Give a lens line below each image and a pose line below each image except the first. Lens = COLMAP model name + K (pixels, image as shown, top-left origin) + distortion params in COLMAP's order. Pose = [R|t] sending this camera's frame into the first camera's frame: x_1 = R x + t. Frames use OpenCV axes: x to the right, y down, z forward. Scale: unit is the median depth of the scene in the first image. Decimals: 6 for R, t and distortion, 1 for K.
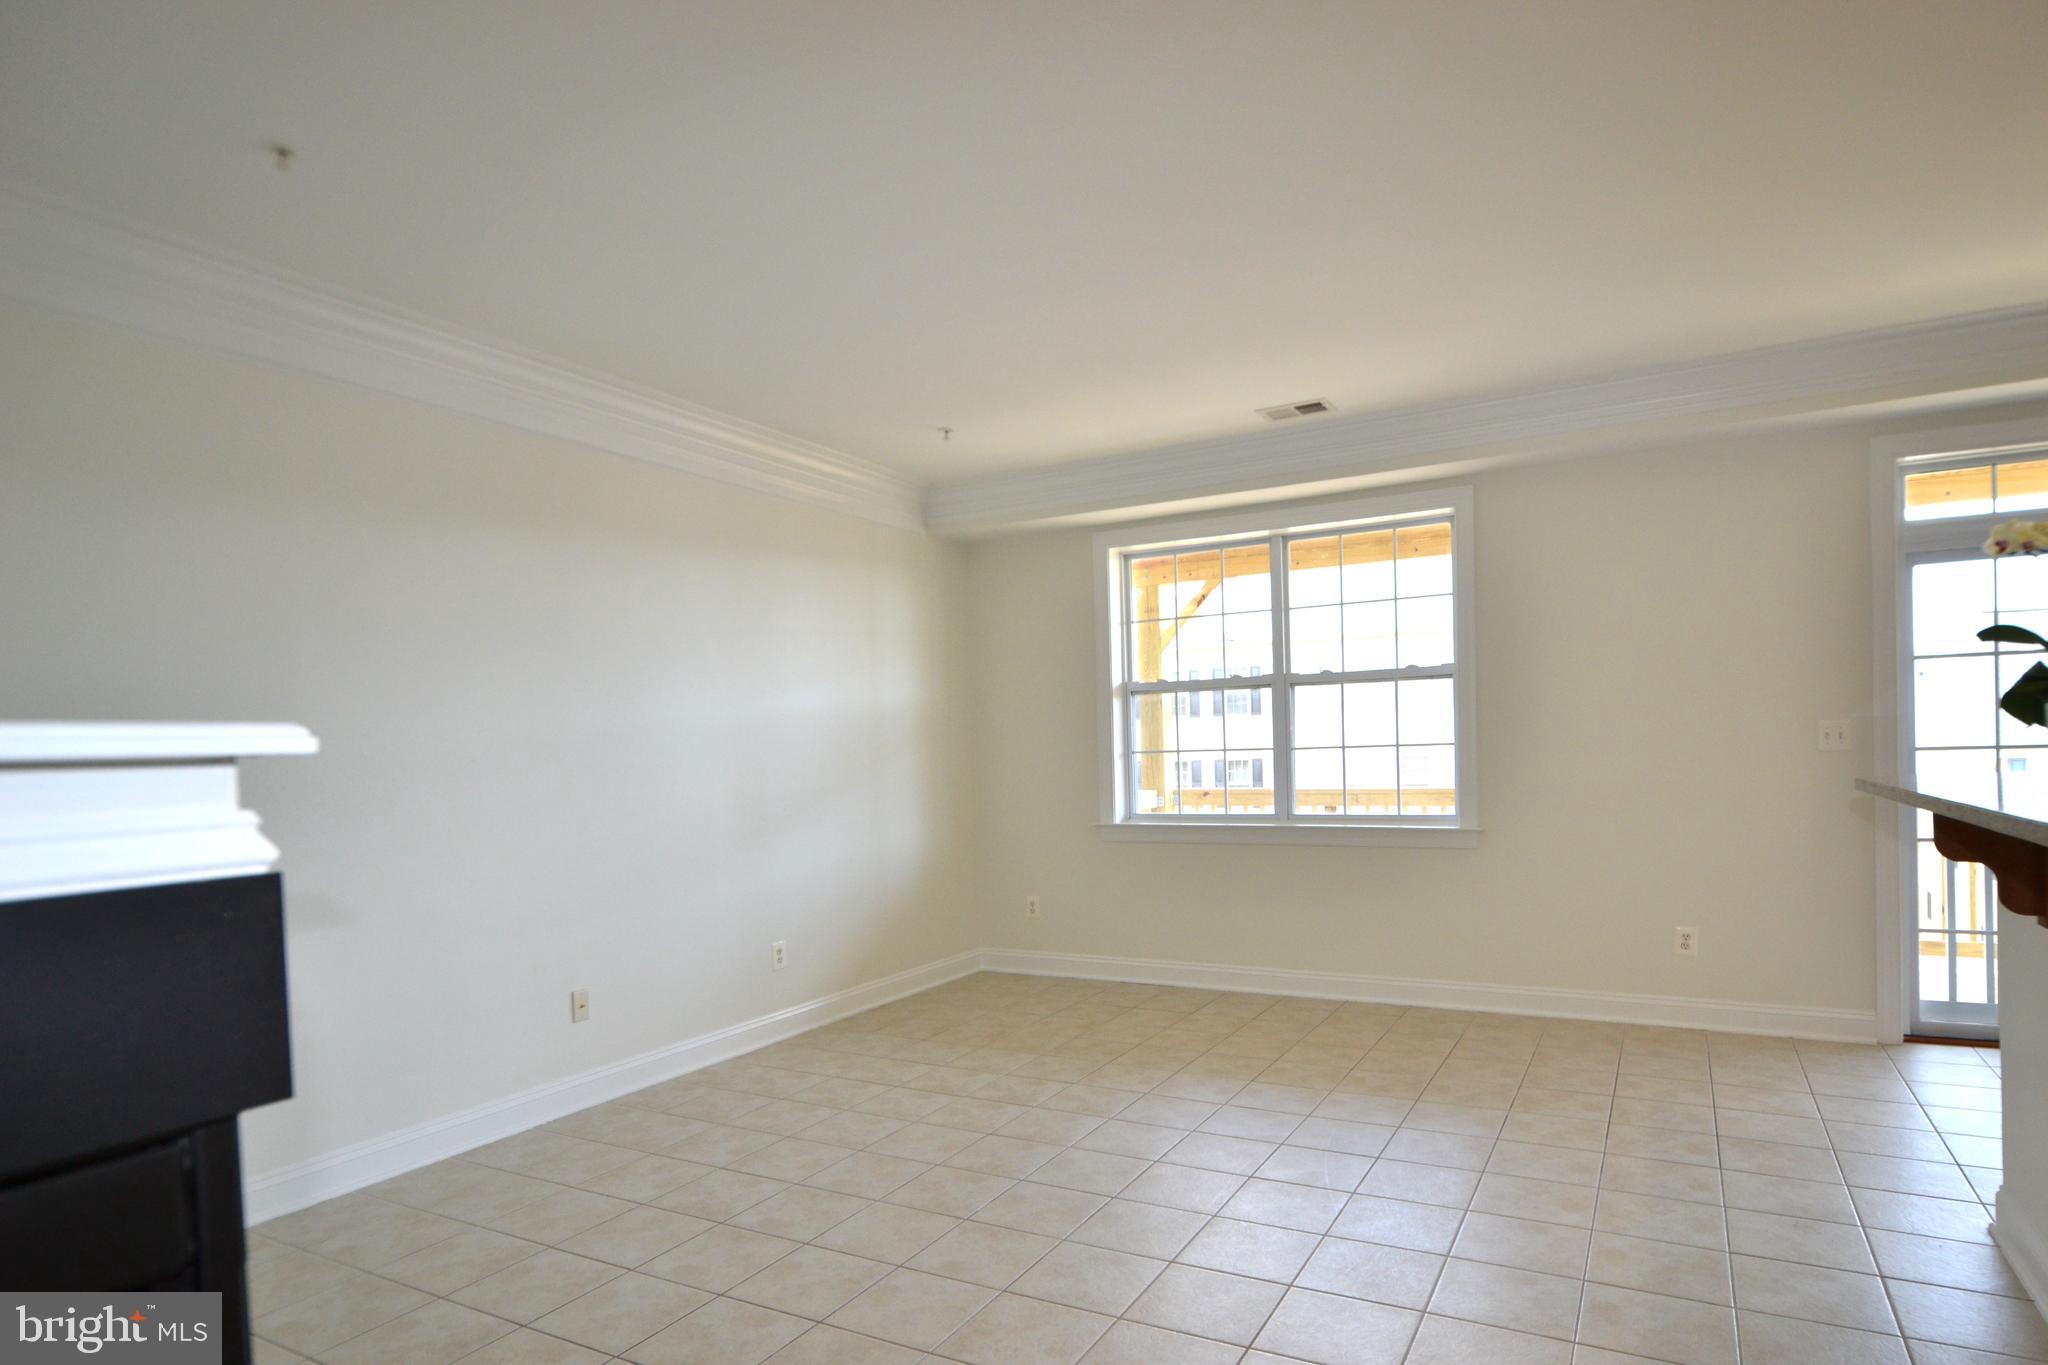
lens RADIAL K [[1128.6, 0, 1061.1], [0, 1128.6, 780.9], [0, 0, 1]] dist [0.031157, -0.033756]
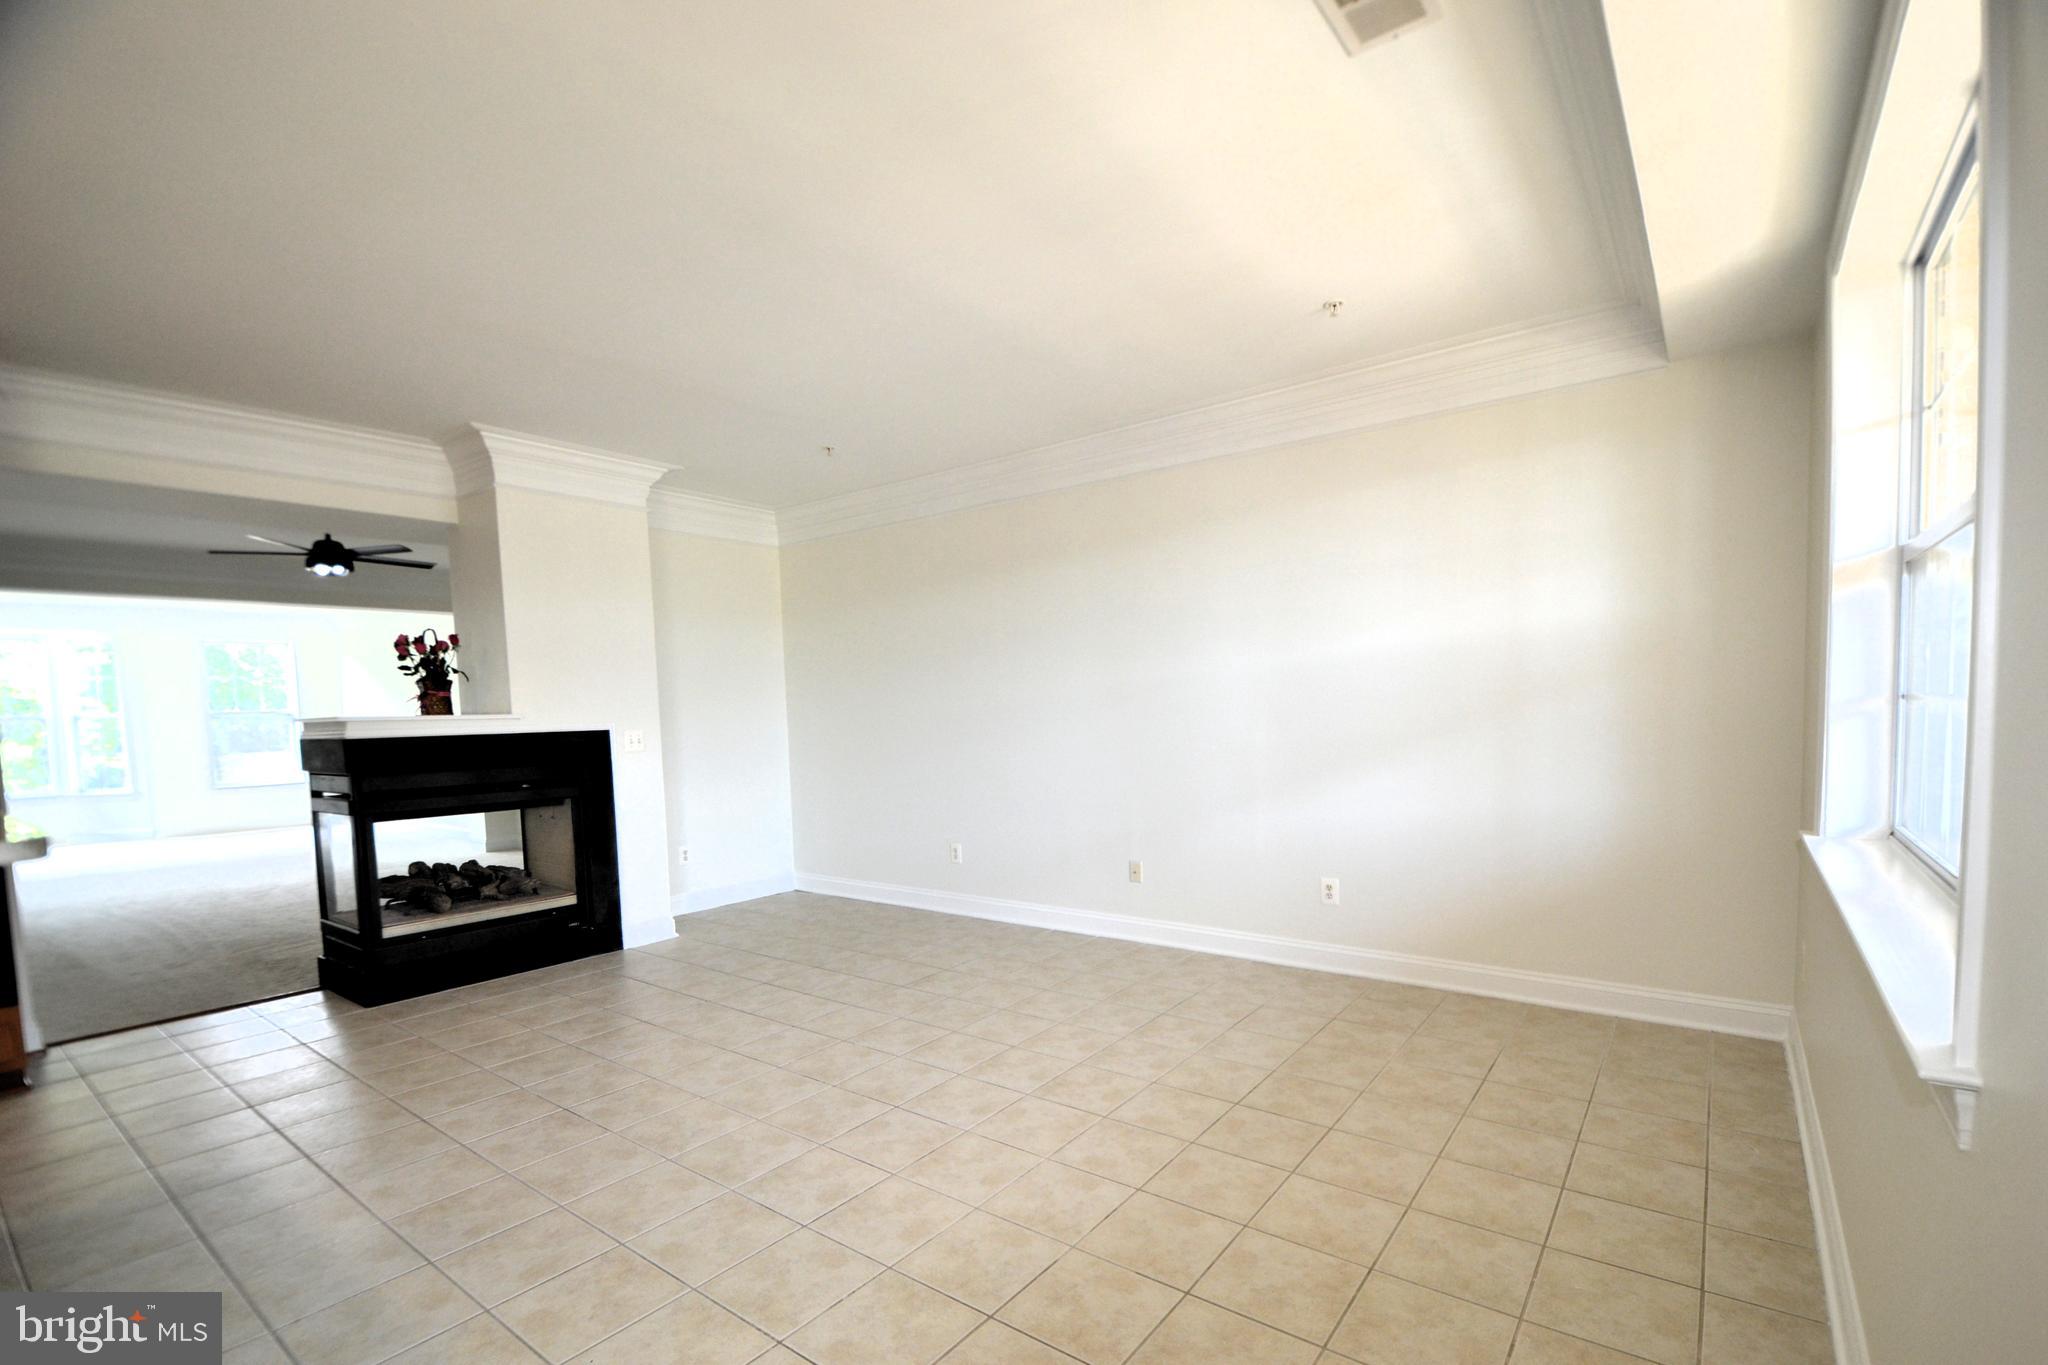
lens RADIAL K [[903.8, 0, 1055.9], [0, 903.8, 774.7], [0, 0, 1]] dist [0.027410, -0.030381]
pose [[-0.129494, 0.106584, -0.985835, 0.556210], [0.001103, 0.994221, 0.107345, -0.038854], [0.991580, 0.012813, -0.128863, 0.809310]]
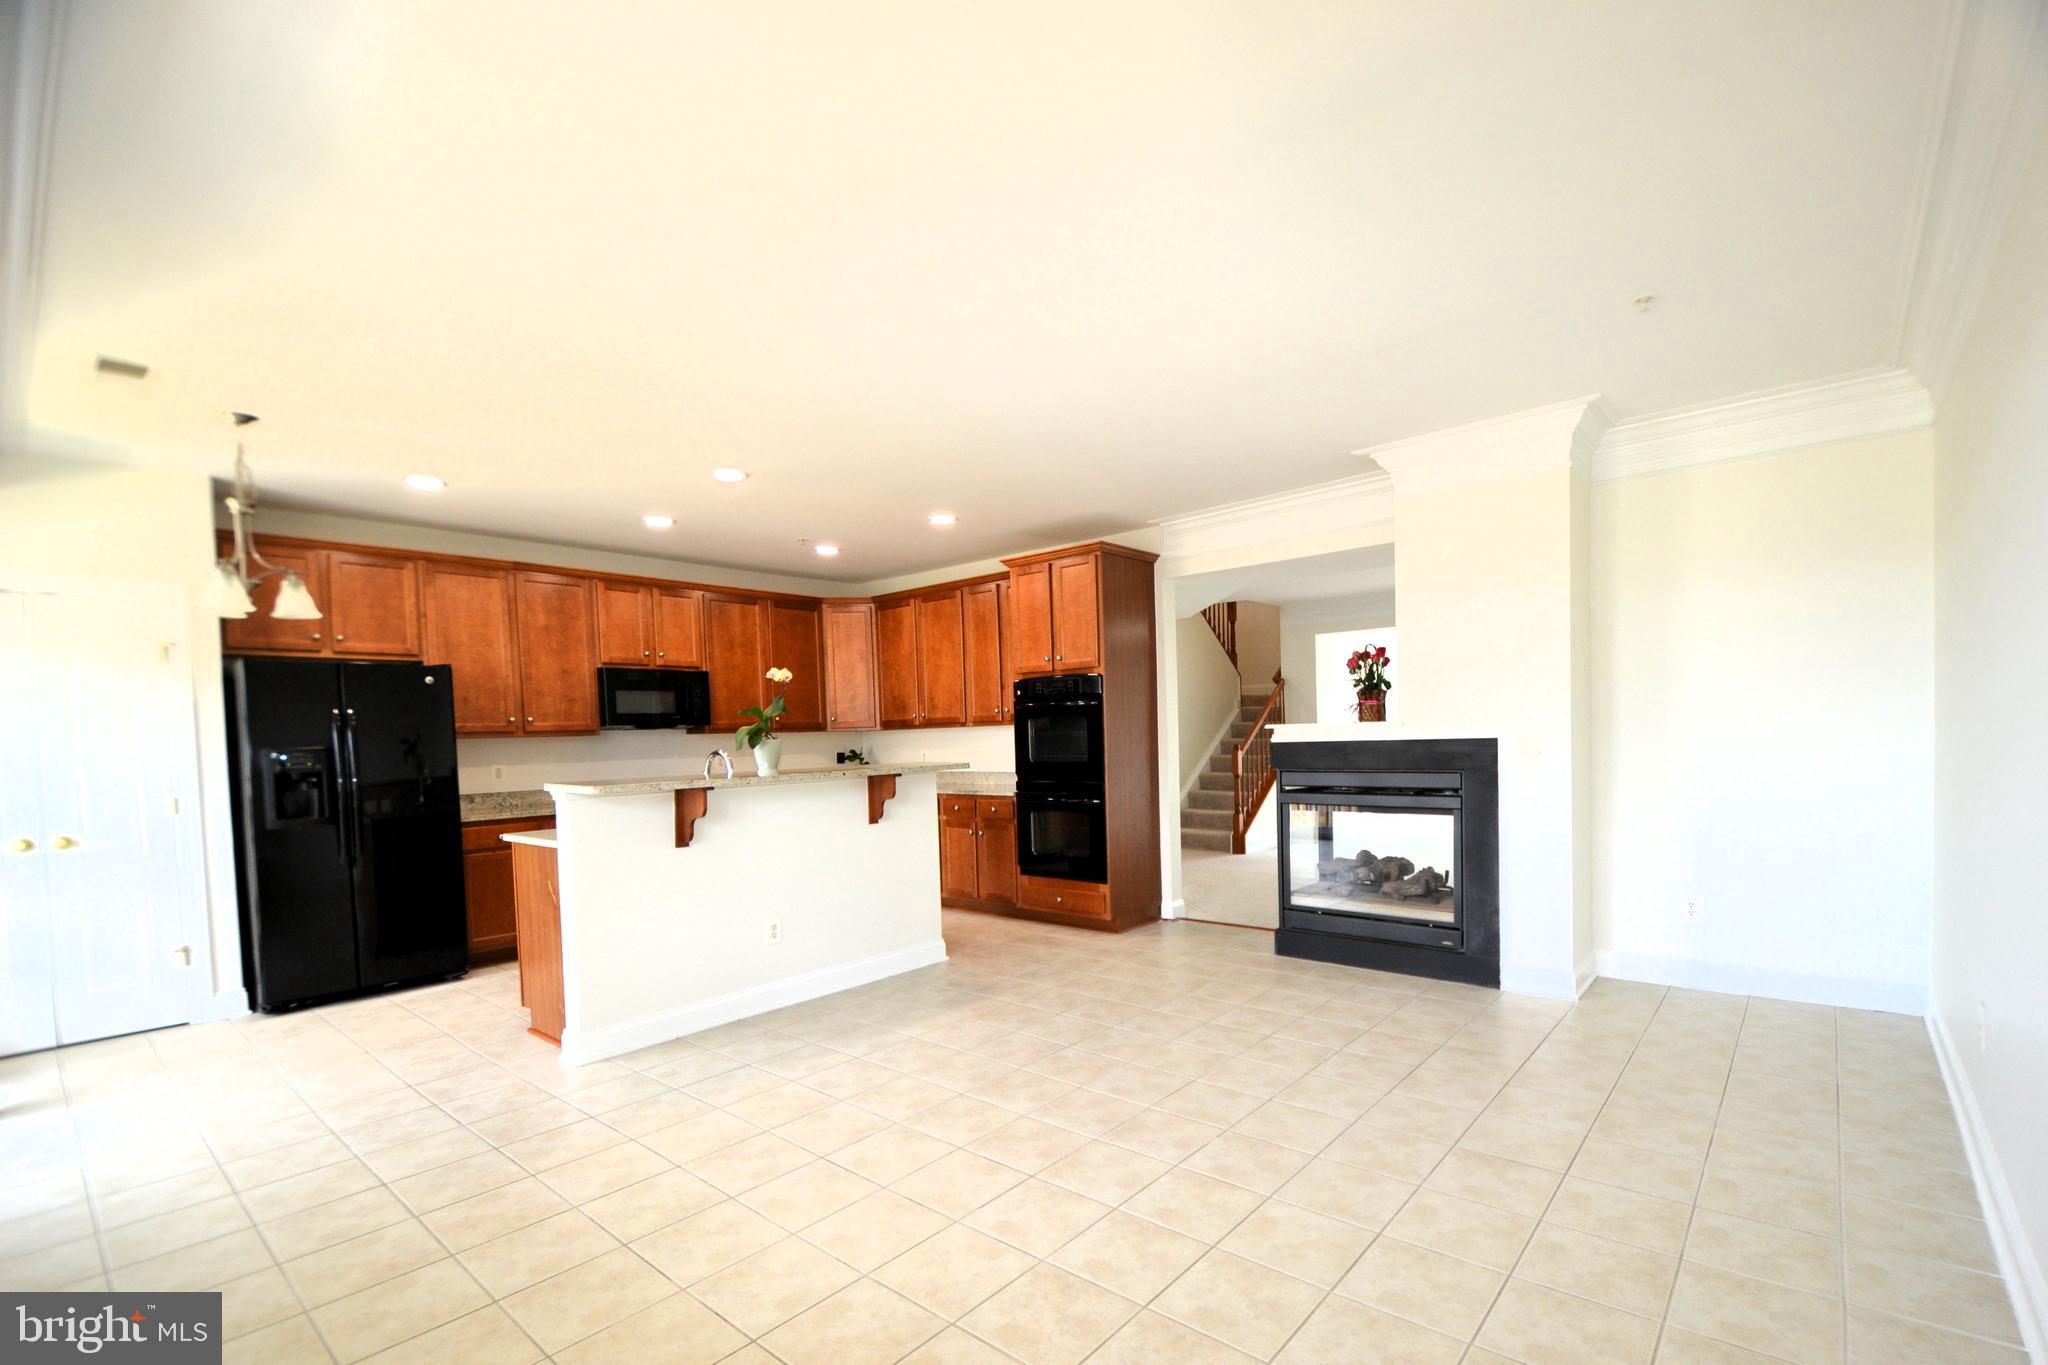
lens RADIAL K [[903.8, 0, 1055.9], [0, 903.8, 774.7], [0, 0, 1]] dist [0.027410, -0.030381]
pose [[-0.977984, 0.050634, 0.202445, -0.070173], [0.064827, 0.995836, 0.064100, -0.030335], [-0.198357, 0.075813, -0.977193, 1.109654]]
